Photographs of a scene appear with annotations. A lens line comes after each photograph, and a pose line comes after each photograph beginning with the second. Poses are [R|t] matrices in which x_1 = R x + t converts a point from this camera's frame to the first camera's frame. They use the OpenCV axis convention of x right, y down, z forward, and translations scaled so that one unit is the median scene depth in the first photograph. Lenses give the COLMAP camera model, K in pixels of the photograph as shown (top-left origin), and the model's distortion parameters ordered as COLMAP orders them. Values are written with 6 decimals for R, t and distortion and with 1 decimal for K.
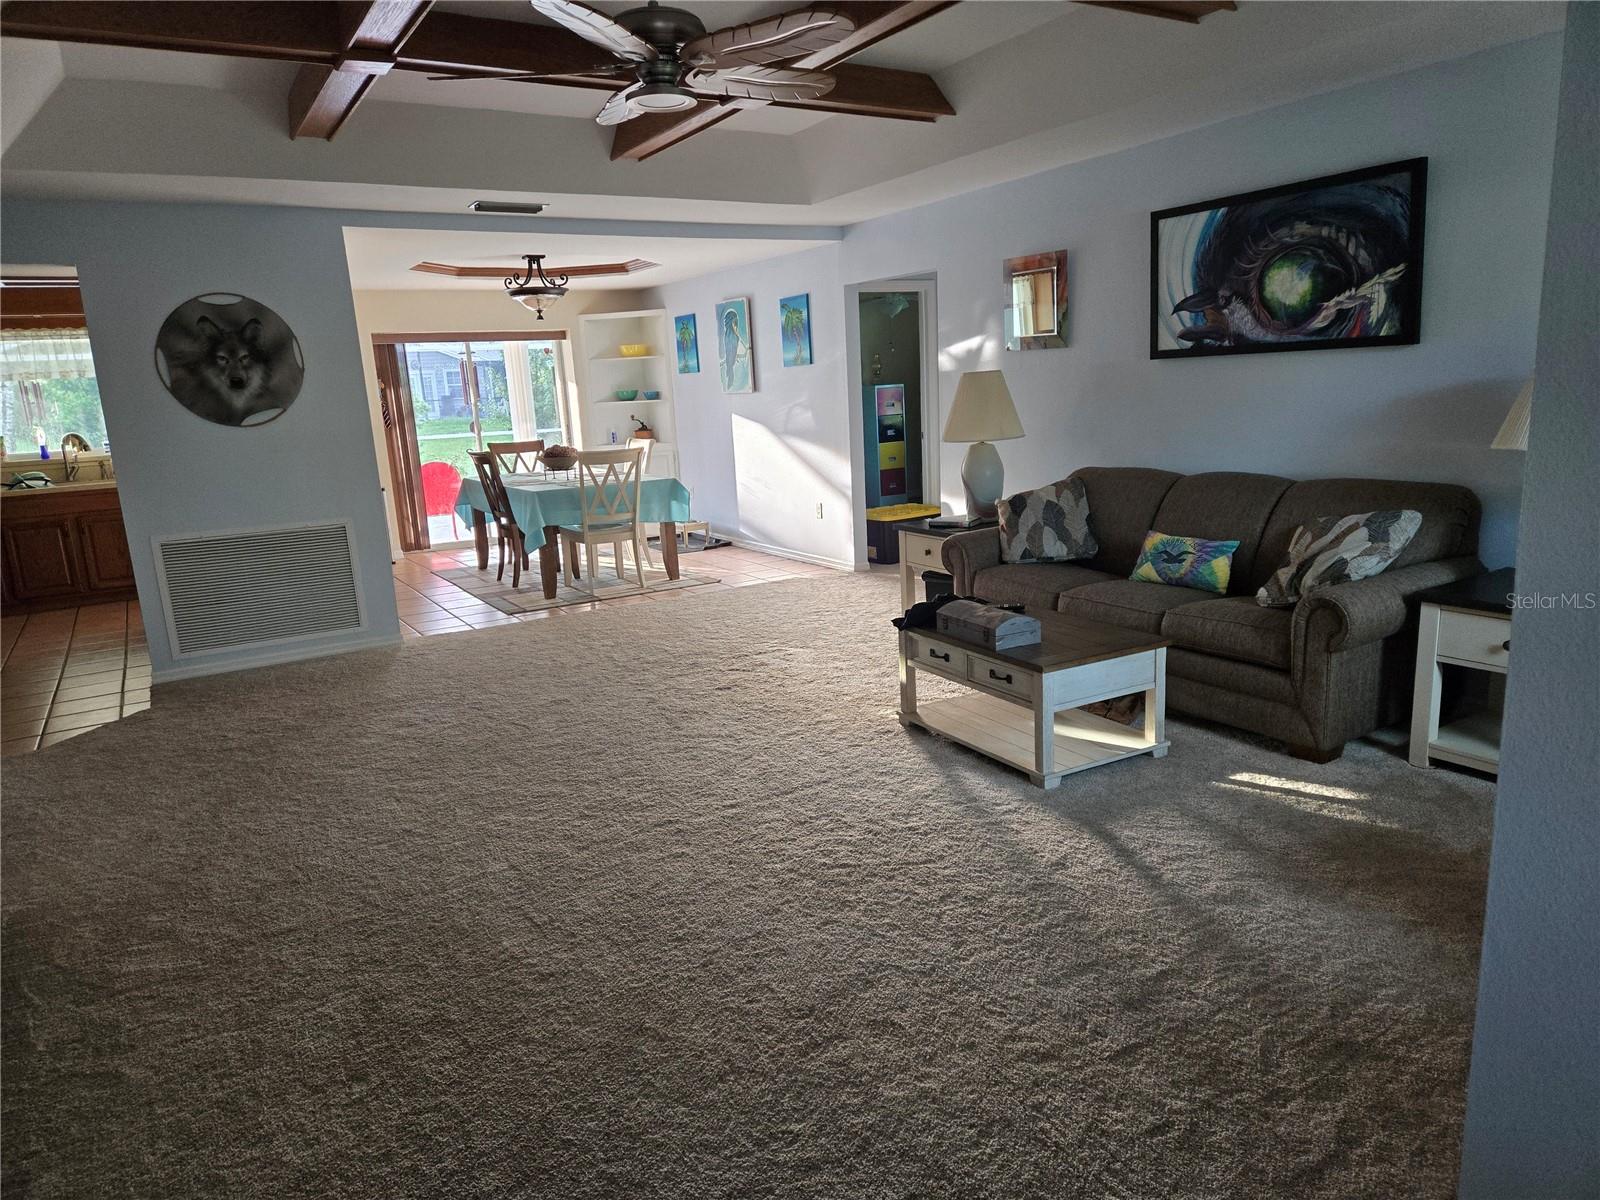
lens RADIAL K [[1040.5, 0, 808.6], [0, 1040.5, 605.0], [0, 0, 1]] dist [0.086097, -0.077764]
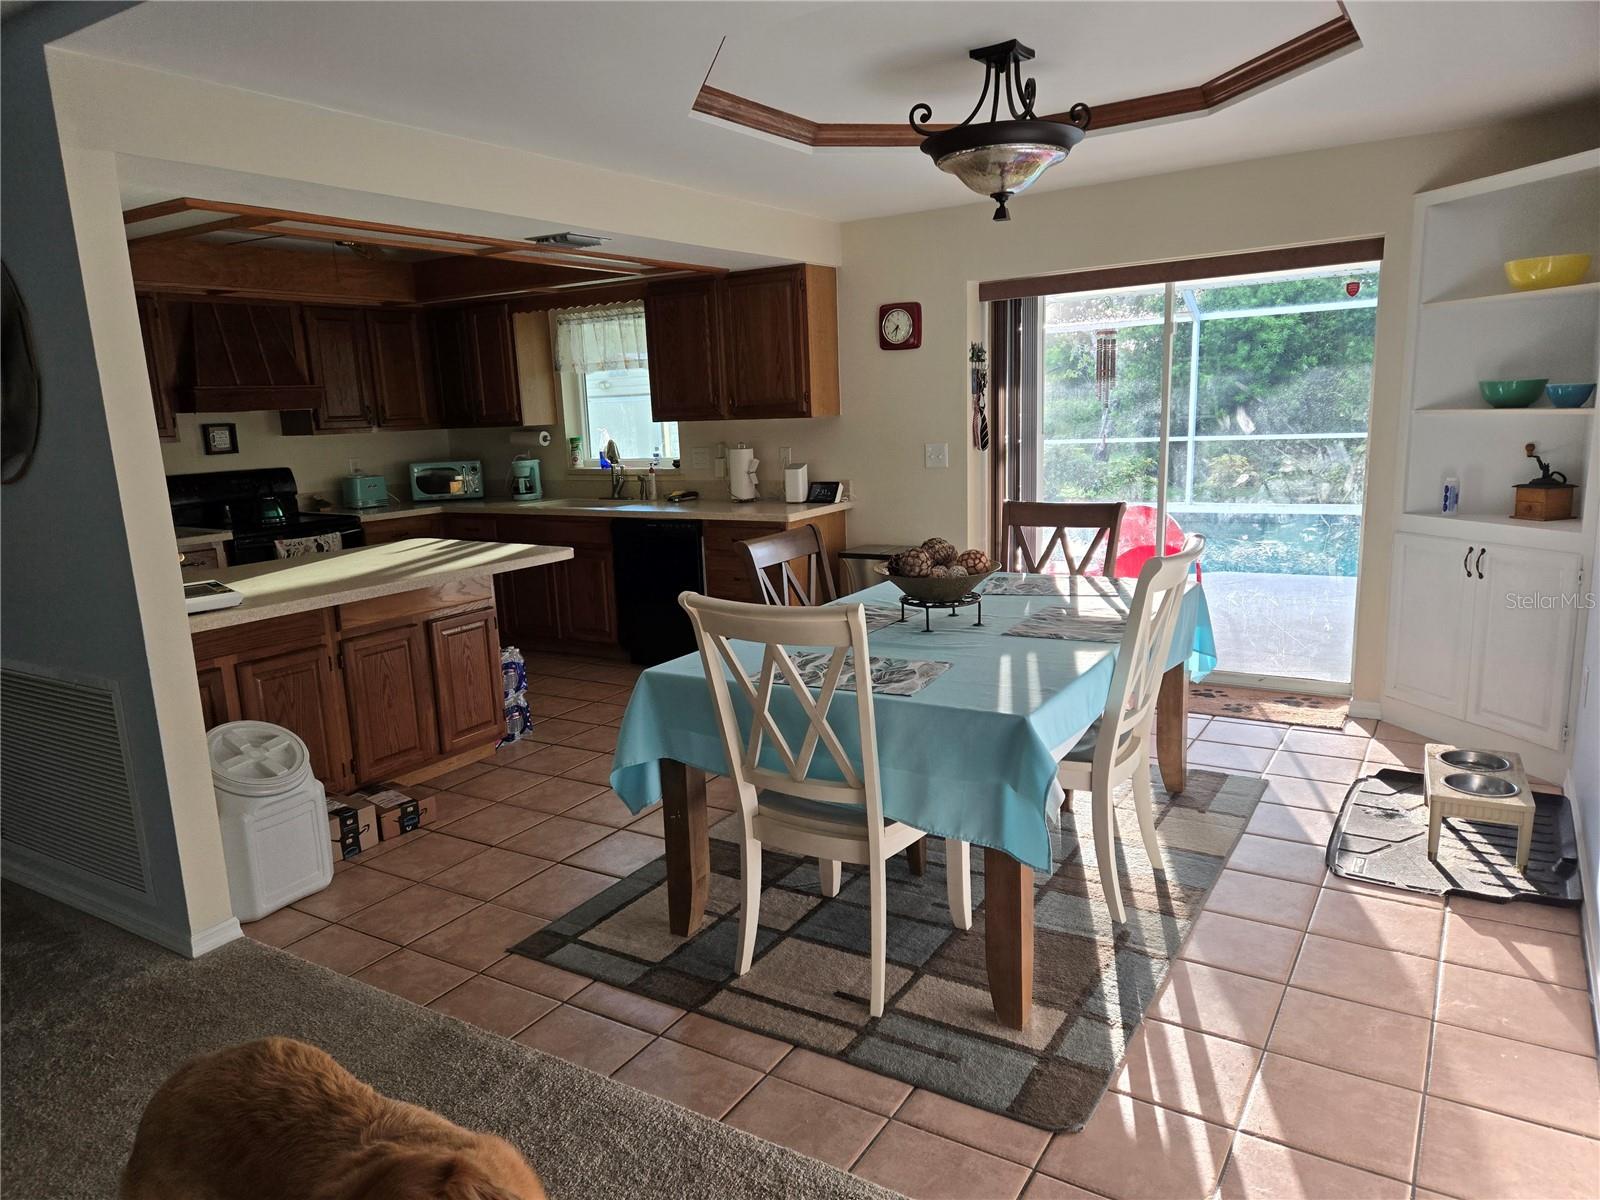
lens RADIAL K [[1070.8, 0, 801.9], [0, 1070.8, 617.5], [0, 0, 1]] dist [0.086659, -0.082105]
pose [[0.440584, 0.208455, -0.873174, 0.145654], [-0.169647, 0.974474, 0.147039, -0.257241], [0.881536, 0.083348, 0.464701, 1.129686]]
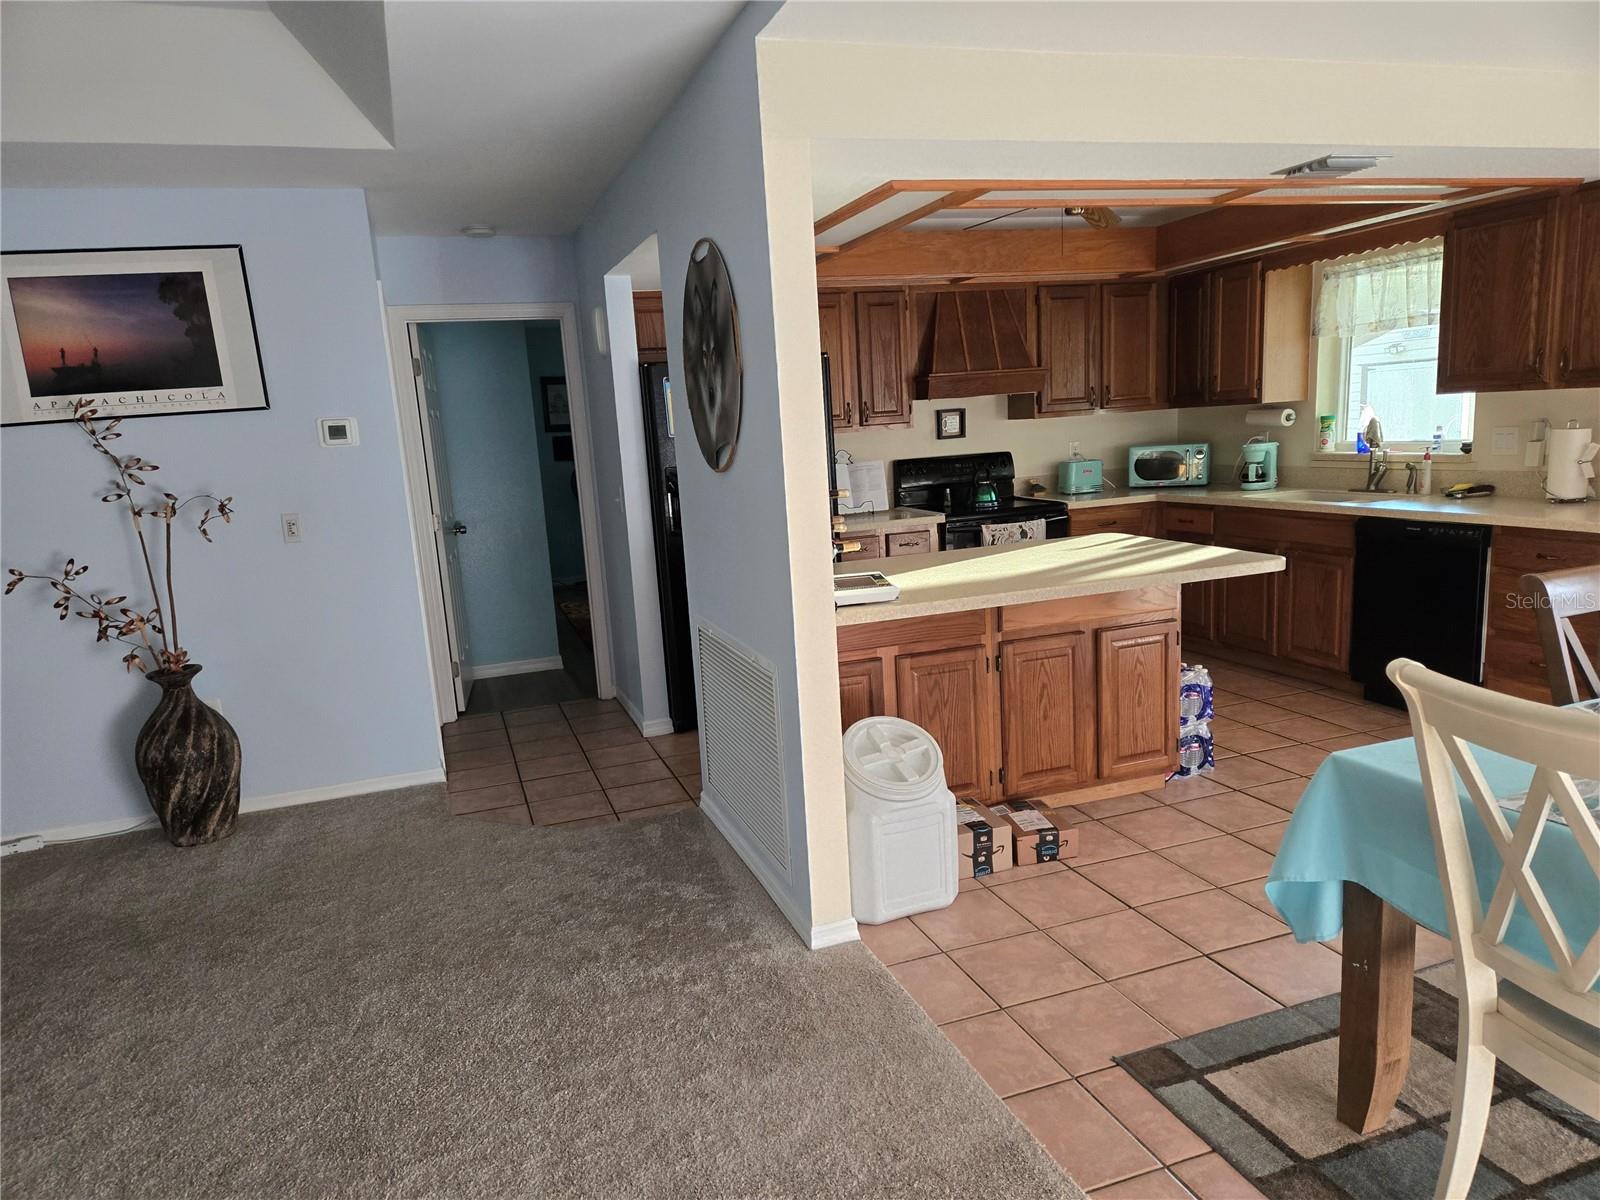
lens RADIAL K [[1070.8, 0, 801.9], [0, 1070.8, 617.5], [0, 0, 1]] dist [0.086659, -0.082105]
pose [[-0.214156, 0.240812, -0.946650, 0.037419], [-0.135165, 0.952506, 0.272879, -0.264886], [0.967402, 0.186392, -0.171436, 1.189522]]
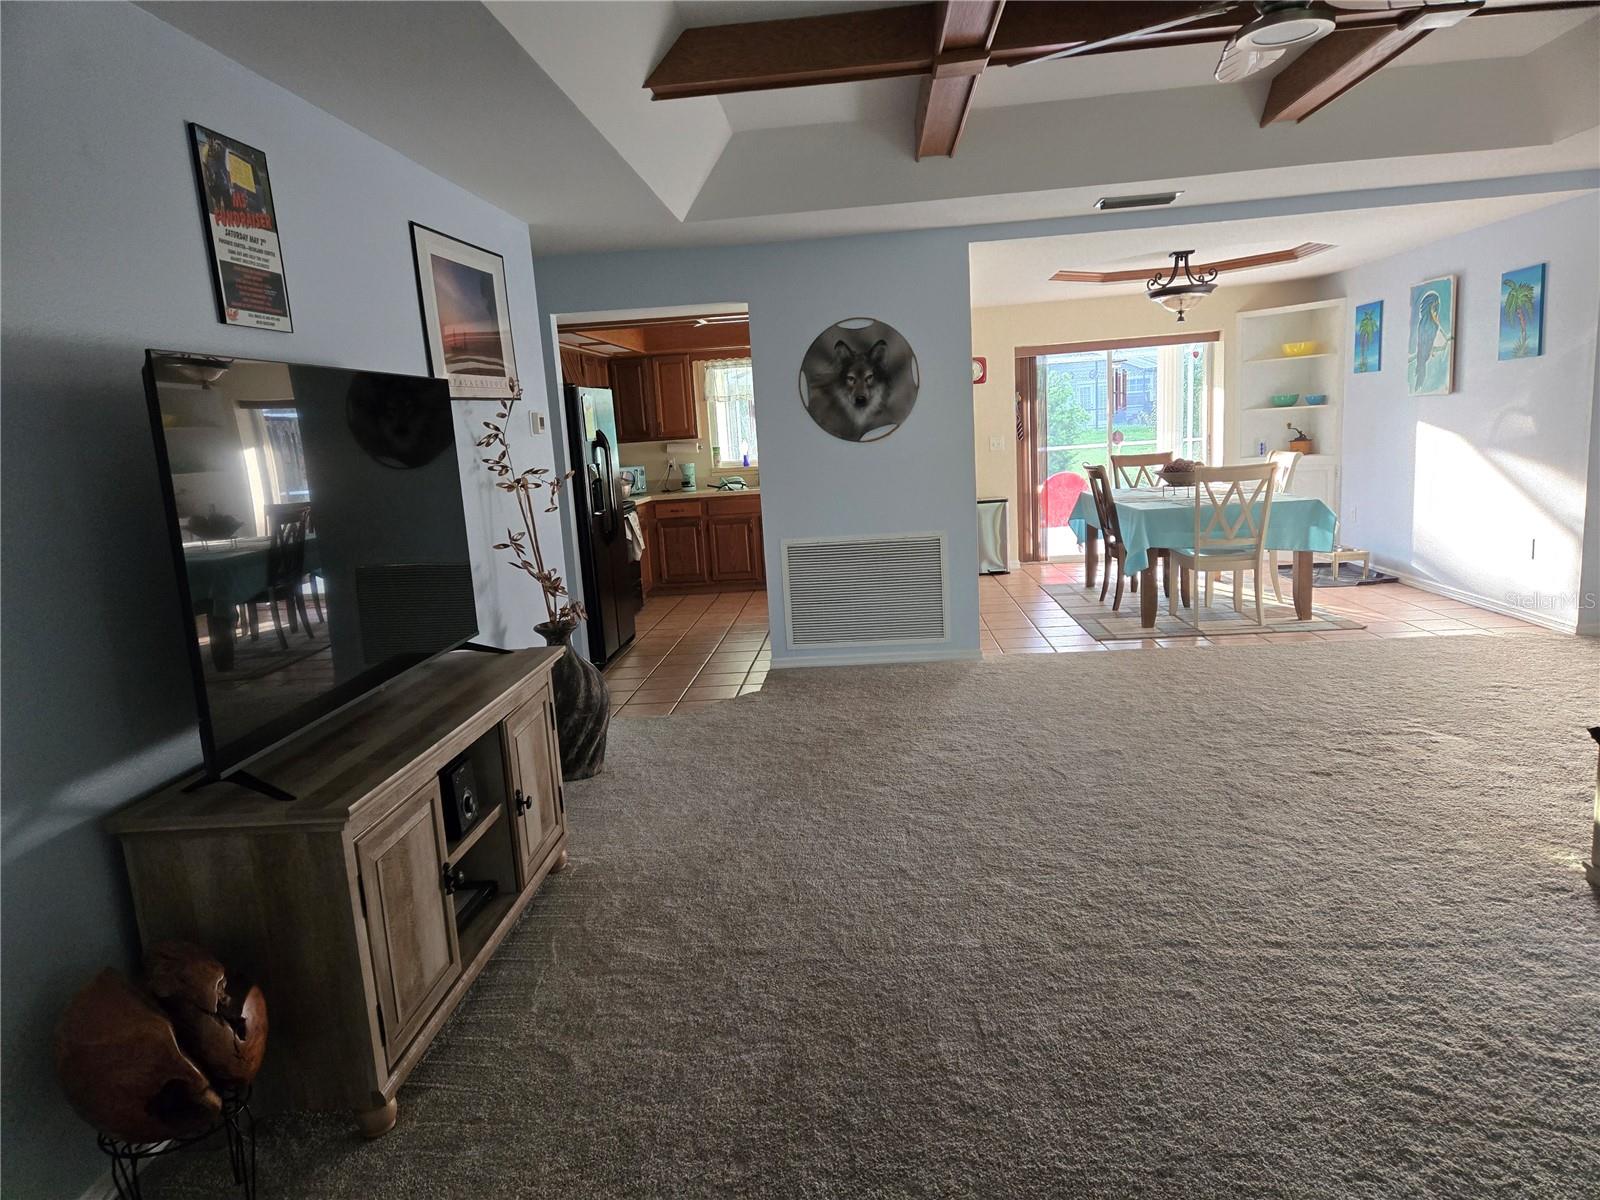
lens RADIAL K [[1040.5, 0, 808.6], [0, 1040.5, 605.0], [0, 0, 1]] dist [0.086097, -0.077764]
pose [[0.815512, 0.097886, -0.570402, 0.042144], [-0.101252, 0.994523, 0.025907, -0.025517], [0.569814, 0.036627, 0.820957, 0.106905]]
